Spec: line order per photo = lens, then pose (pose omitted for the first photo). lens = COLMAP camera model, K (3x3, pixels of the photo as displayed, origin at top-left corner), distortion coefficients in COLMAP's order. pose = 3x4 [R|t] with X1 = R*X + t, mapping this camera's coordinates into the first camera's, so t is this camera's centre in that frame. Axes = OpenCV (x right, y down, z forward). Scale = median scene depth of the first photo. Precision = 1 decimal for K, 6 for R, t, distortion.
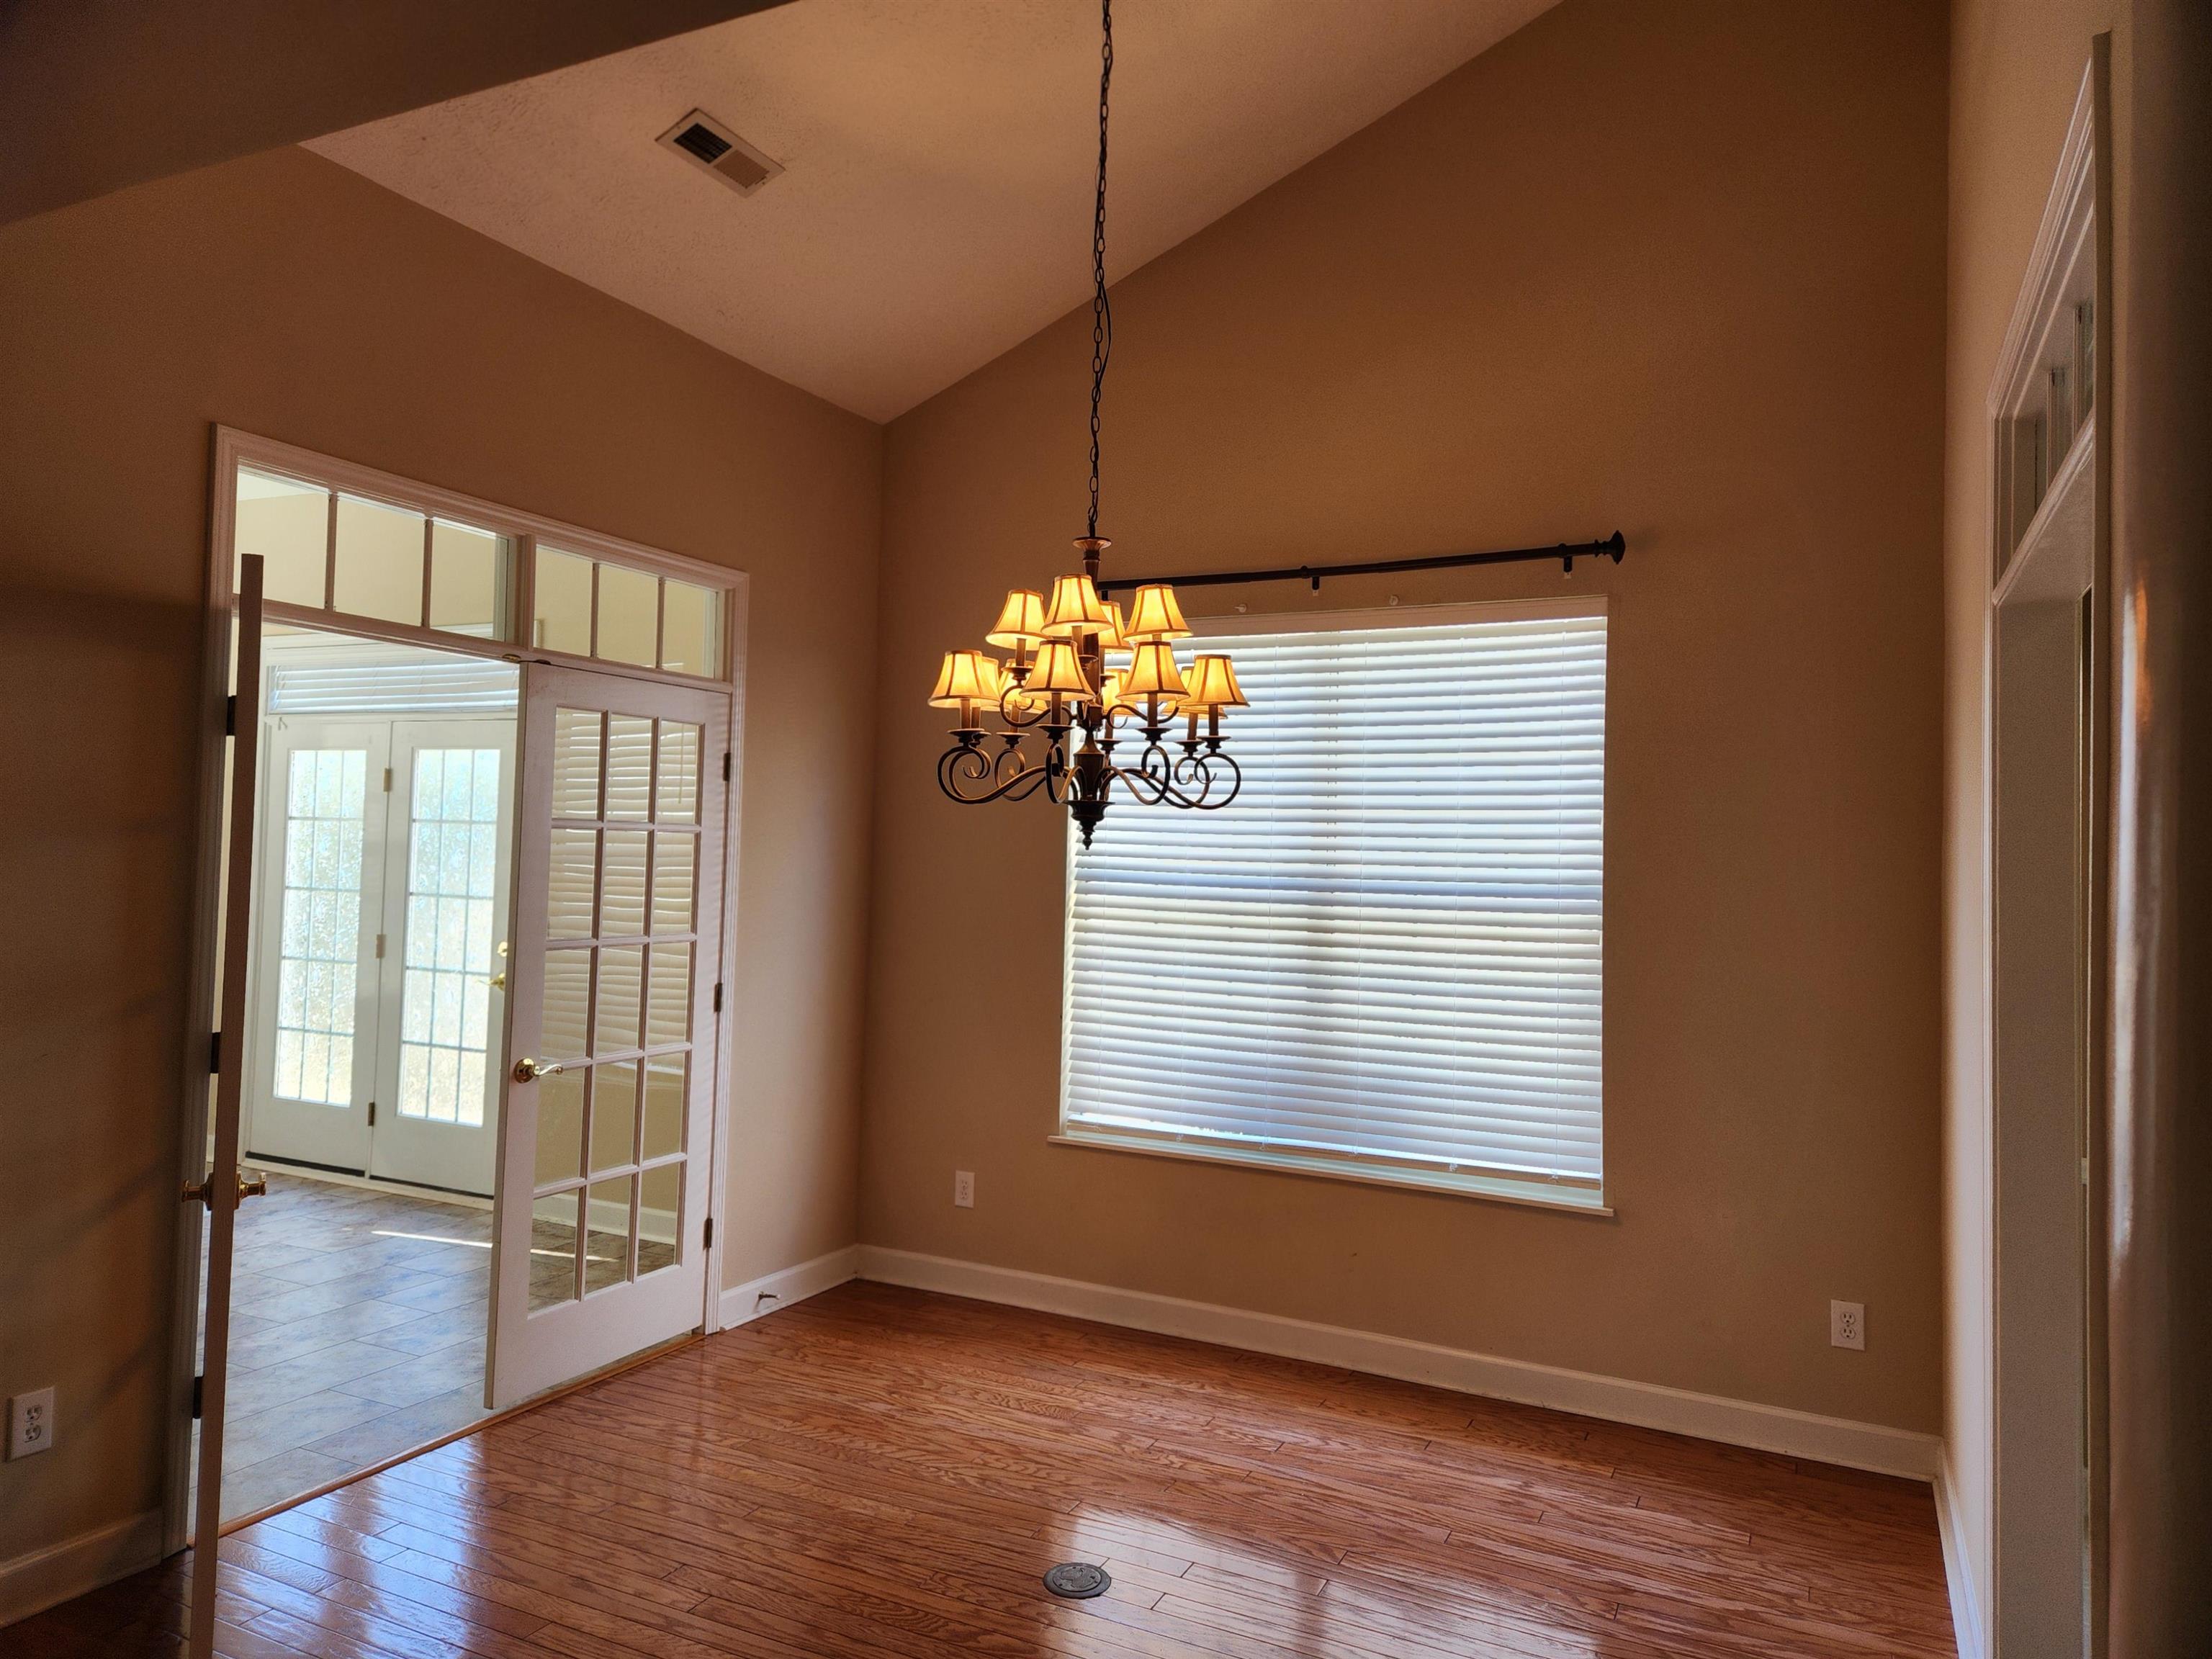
lens RADIAL K [[1455.1, 0, 1106.0], [0, 1455.1, 829.5], [0, 0, 1]] dist [0.096883, -0.072655]
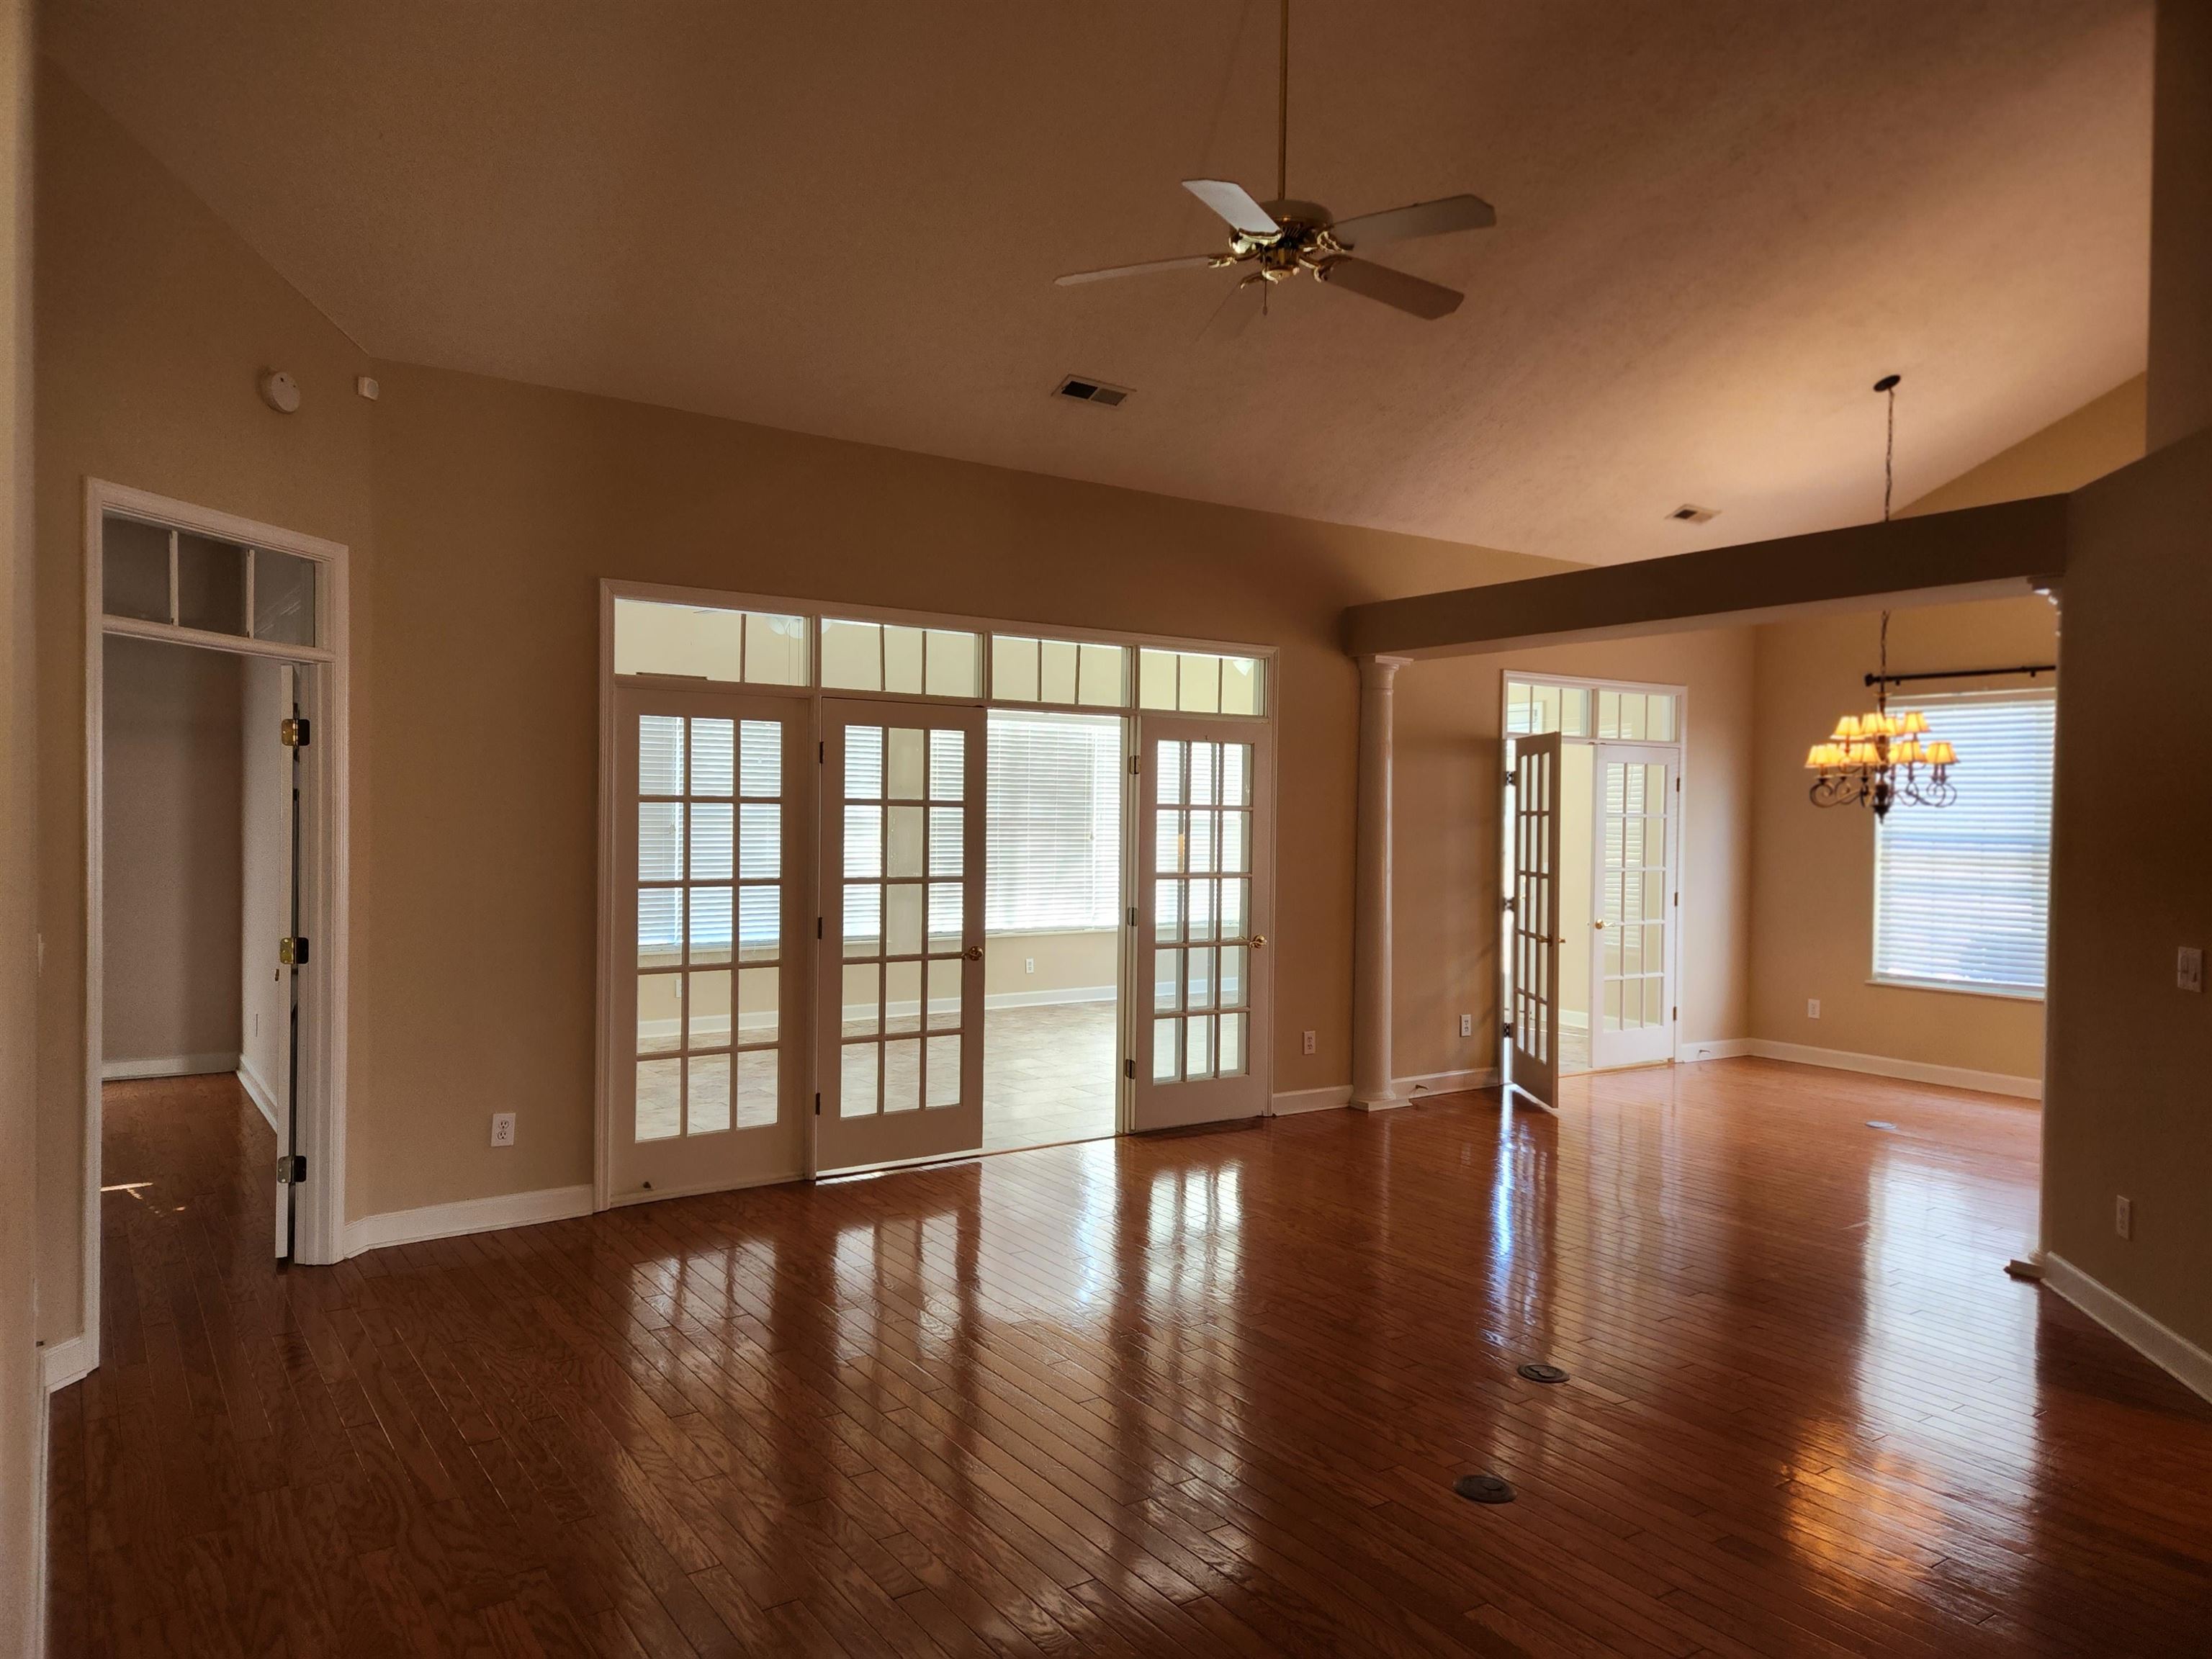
lens RADIAL K [[1455.1, 0, 1106.0], [0, 1455.1, 829.5], [0, 0, 1]] dist [0.096883, -0.072655]
pose [[0.870957, -0.010632, -0.491245, 0.072819], [0.020265, 0.999692, 0.014292, -0.037787], [0.490942, -0.022403, 0.870904, -1.645217]]
